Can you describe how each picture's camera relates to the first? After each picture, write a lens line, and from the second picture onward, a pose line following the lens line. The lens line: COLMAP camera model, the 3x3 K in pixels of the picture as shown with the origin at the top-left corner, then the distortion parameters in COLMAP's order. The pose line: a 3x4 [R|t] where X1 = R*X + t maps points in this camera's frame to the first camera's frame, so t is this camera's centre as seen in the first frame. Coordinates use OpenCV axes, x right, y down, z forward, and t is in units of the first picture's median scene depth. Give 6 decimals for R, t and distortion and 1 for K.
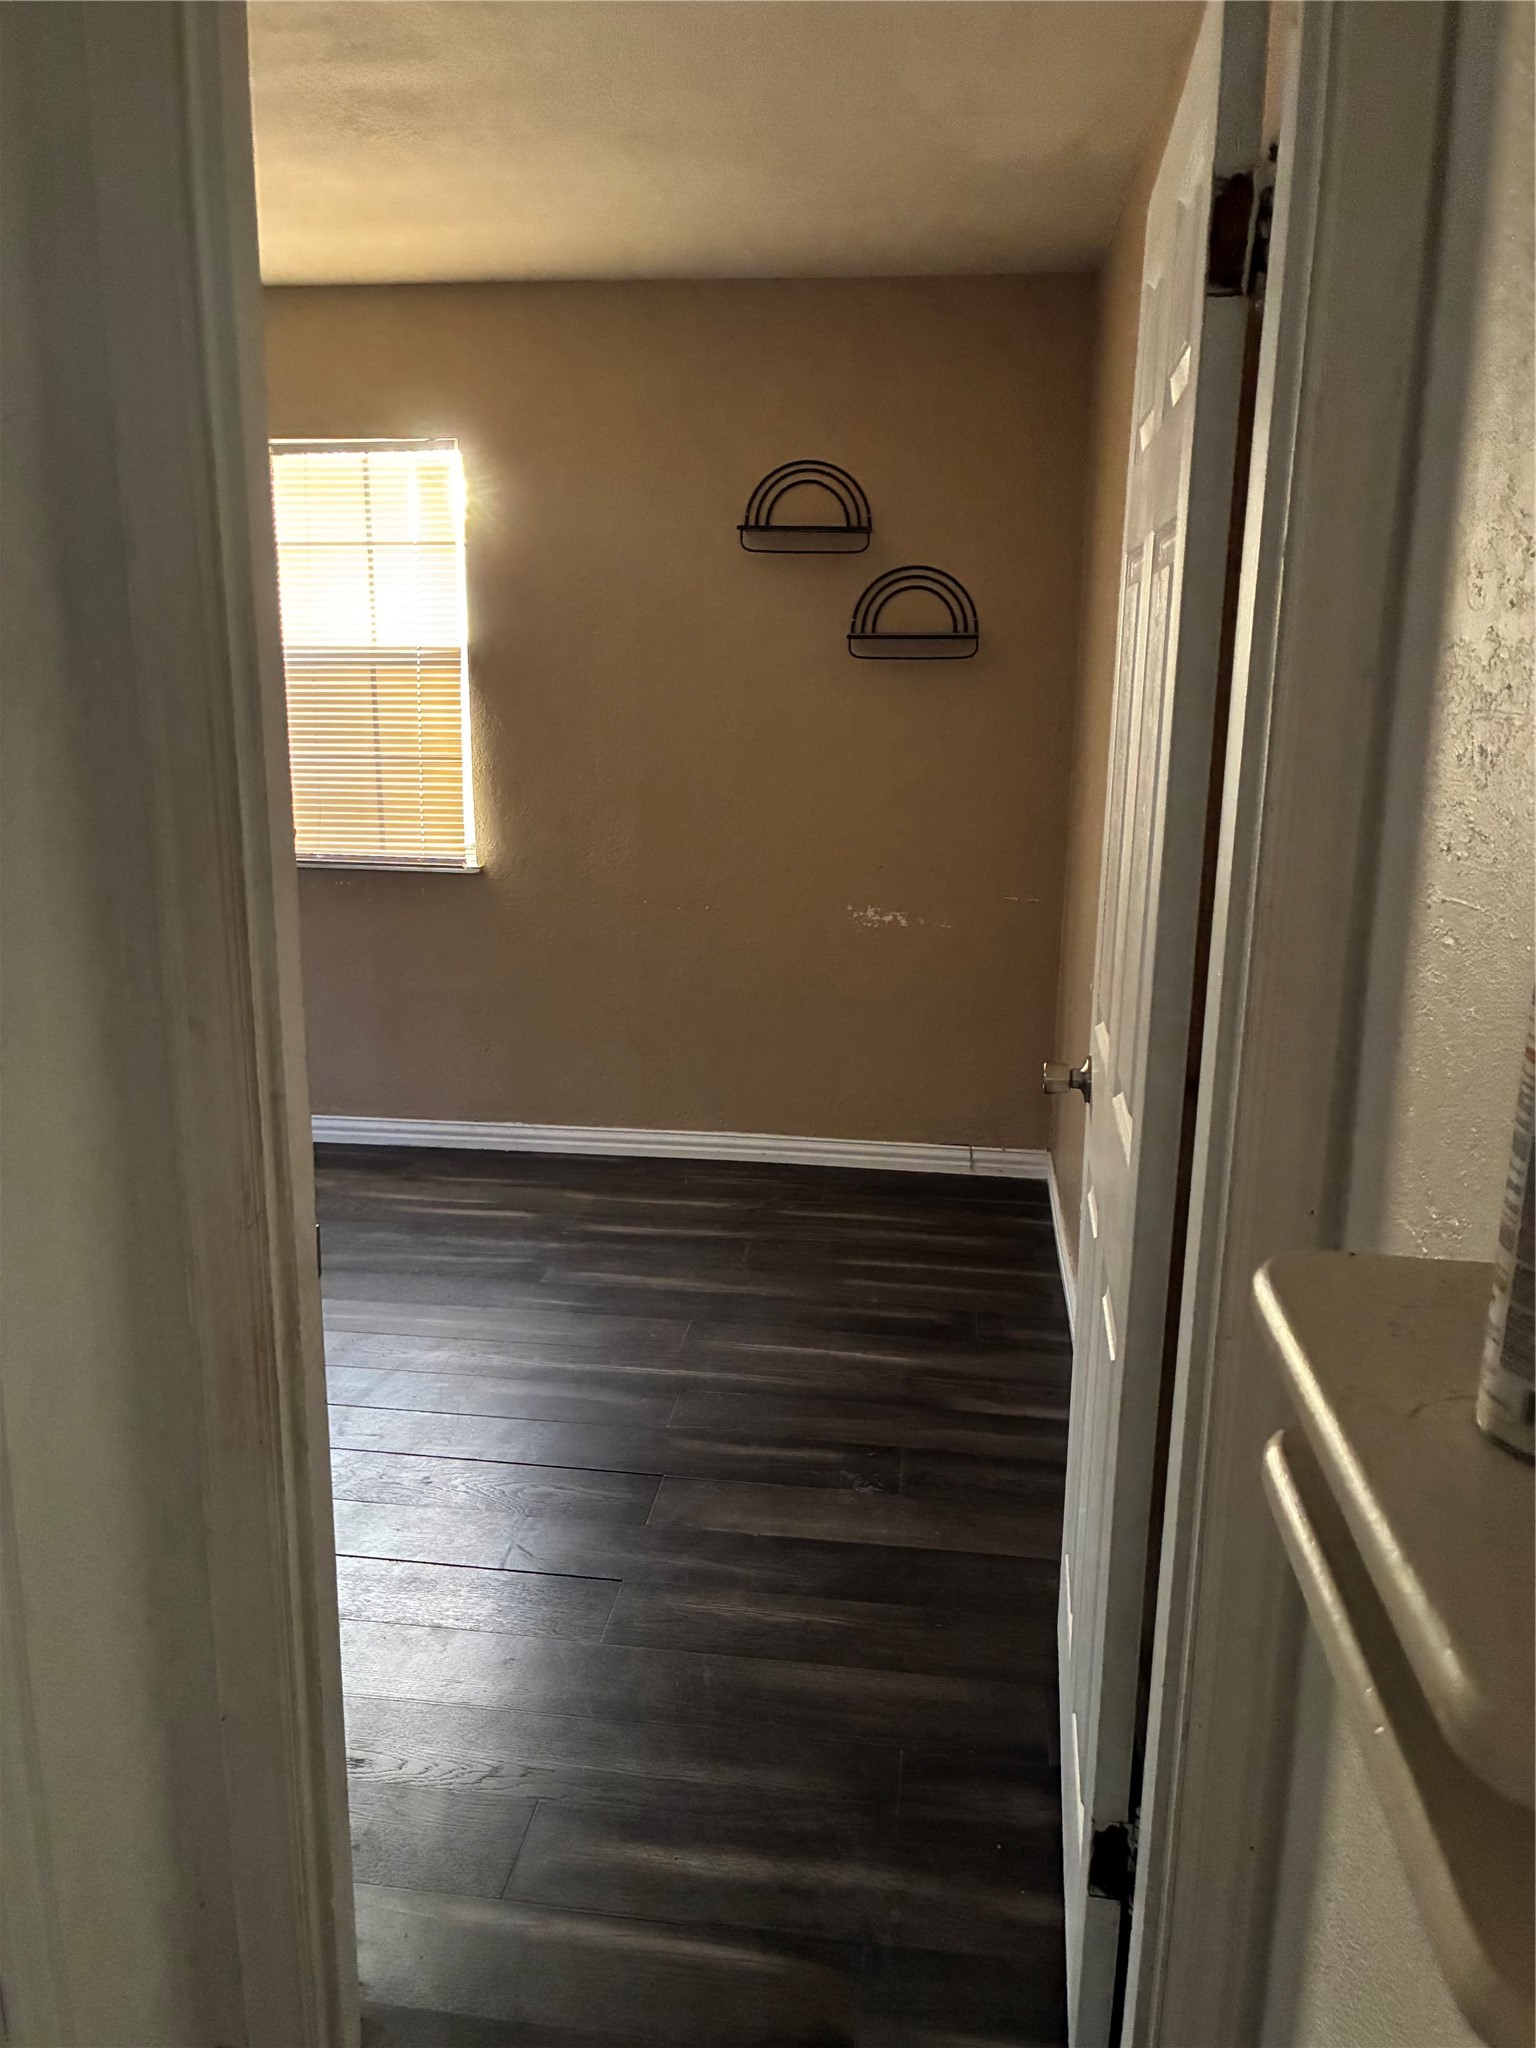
lens RADIAL K [[1551.8, 0, 761.0], [0, 1551.8, 1023.4], [0, 0, 1]] dist [0.040890, -0.060783]
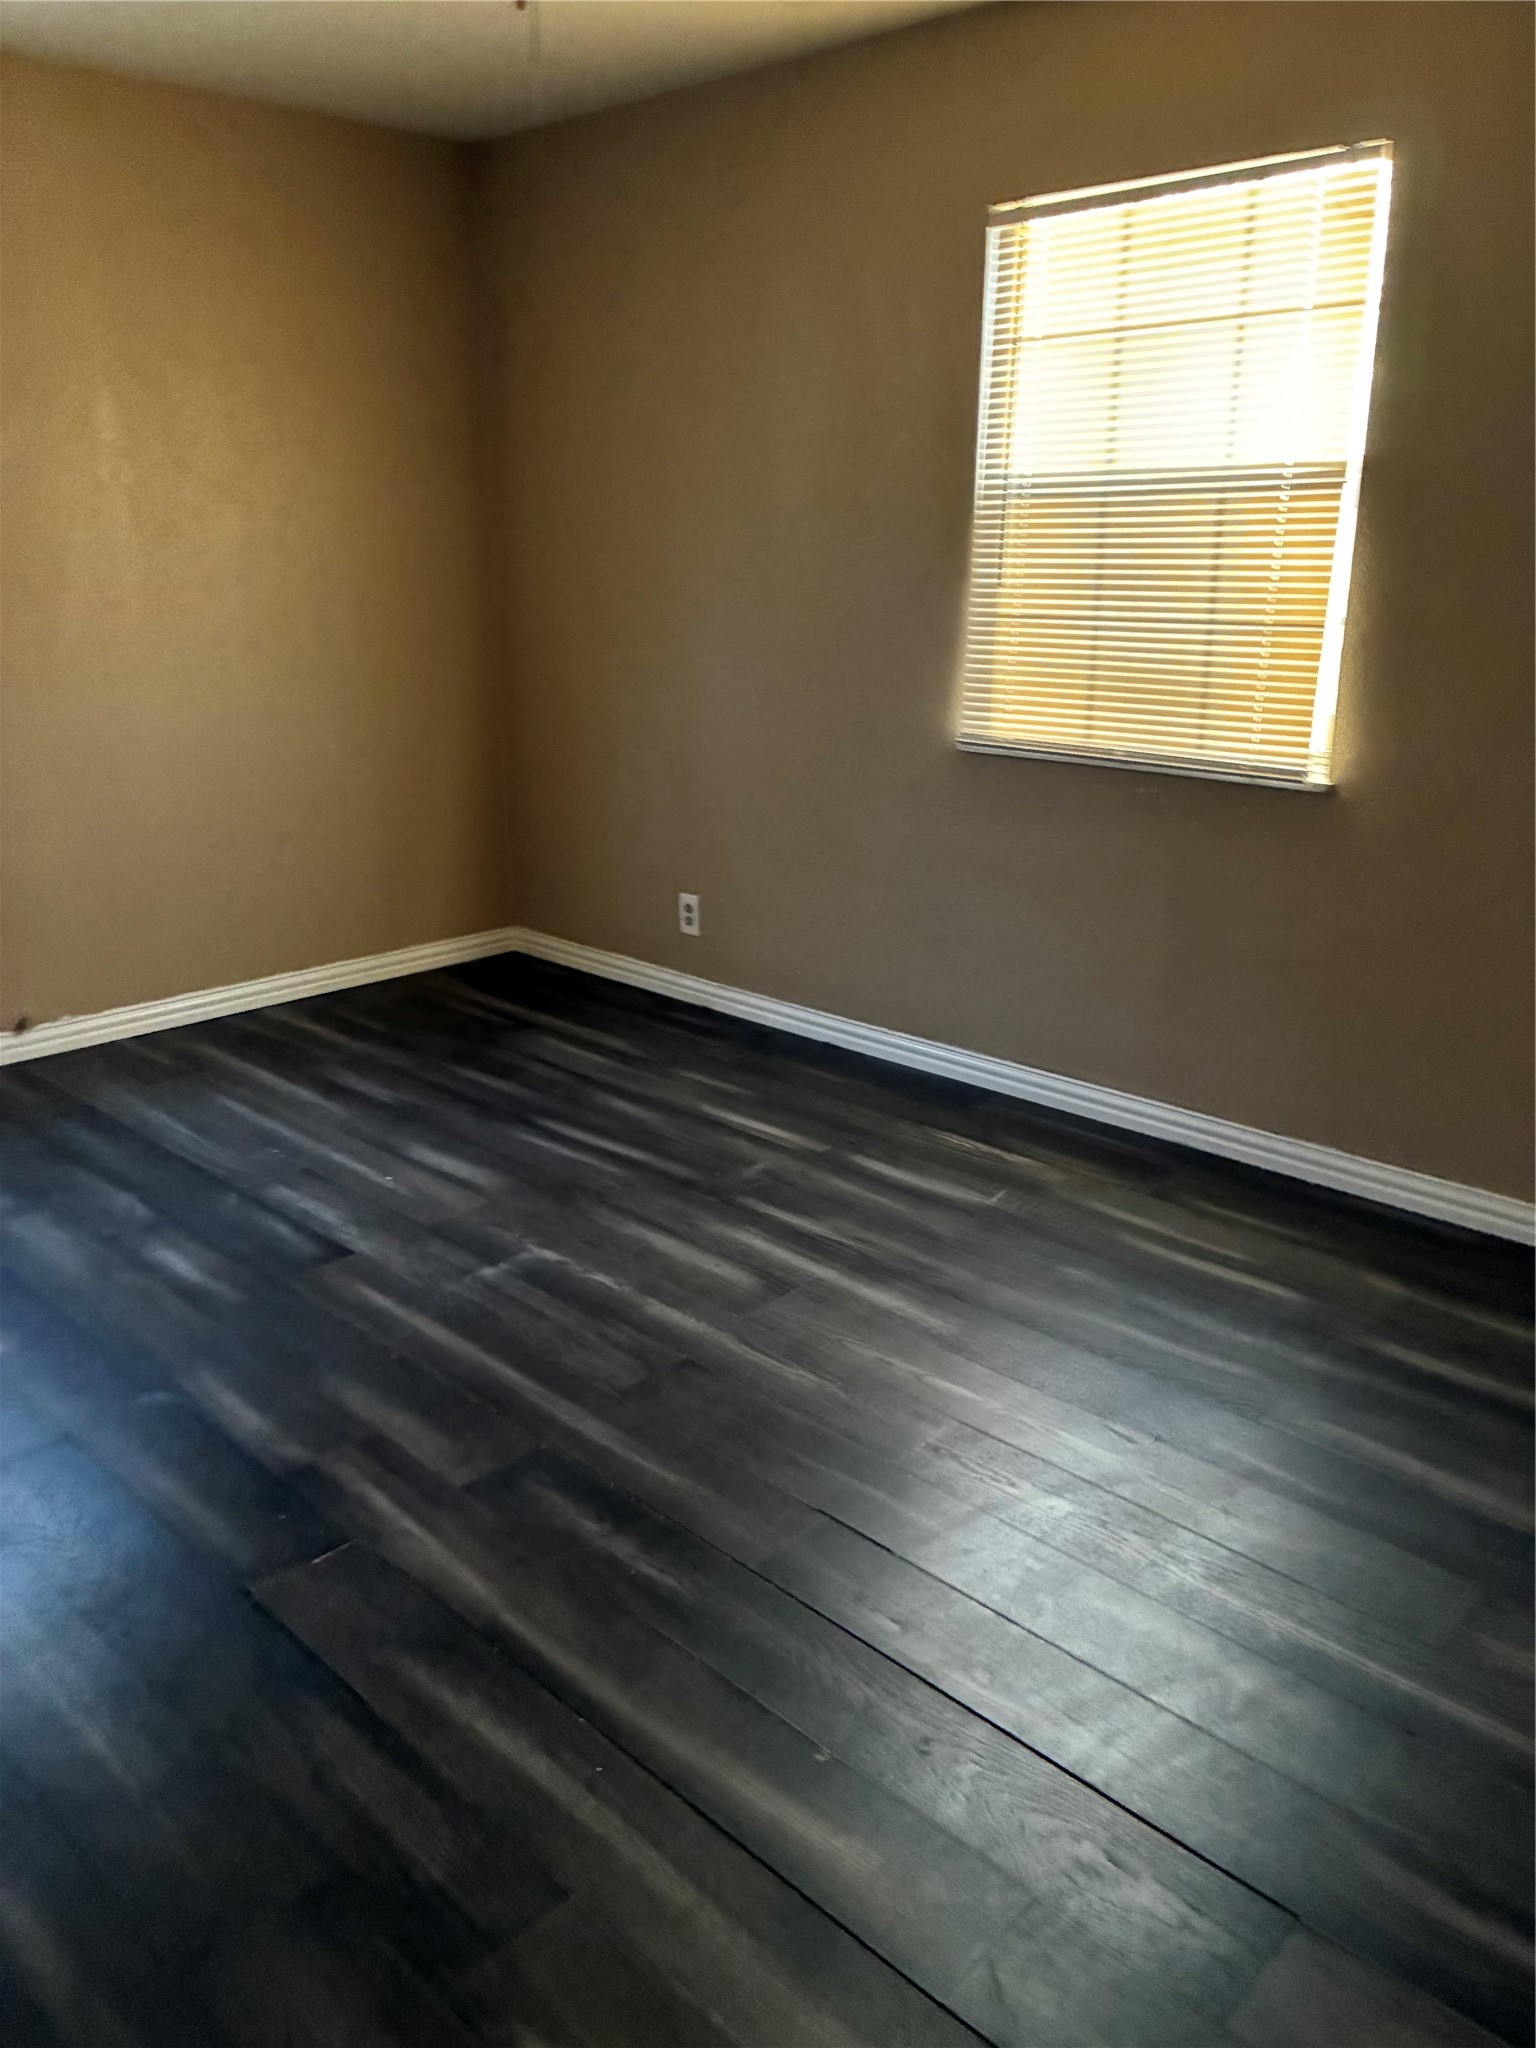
lens RADIAL K [[1551.8, 0, 775.2], [0, 1551.8, 1013.6], [0, 0, 1]] dist [0.040890, -0.060783]
pose [[0.817726, 0.165849, -0.551197, 0.020168], [-0.138047, 0.986151, 0.091921, -0.029377], [0.558809, 0.000925, 0.829296, 0.283162]]
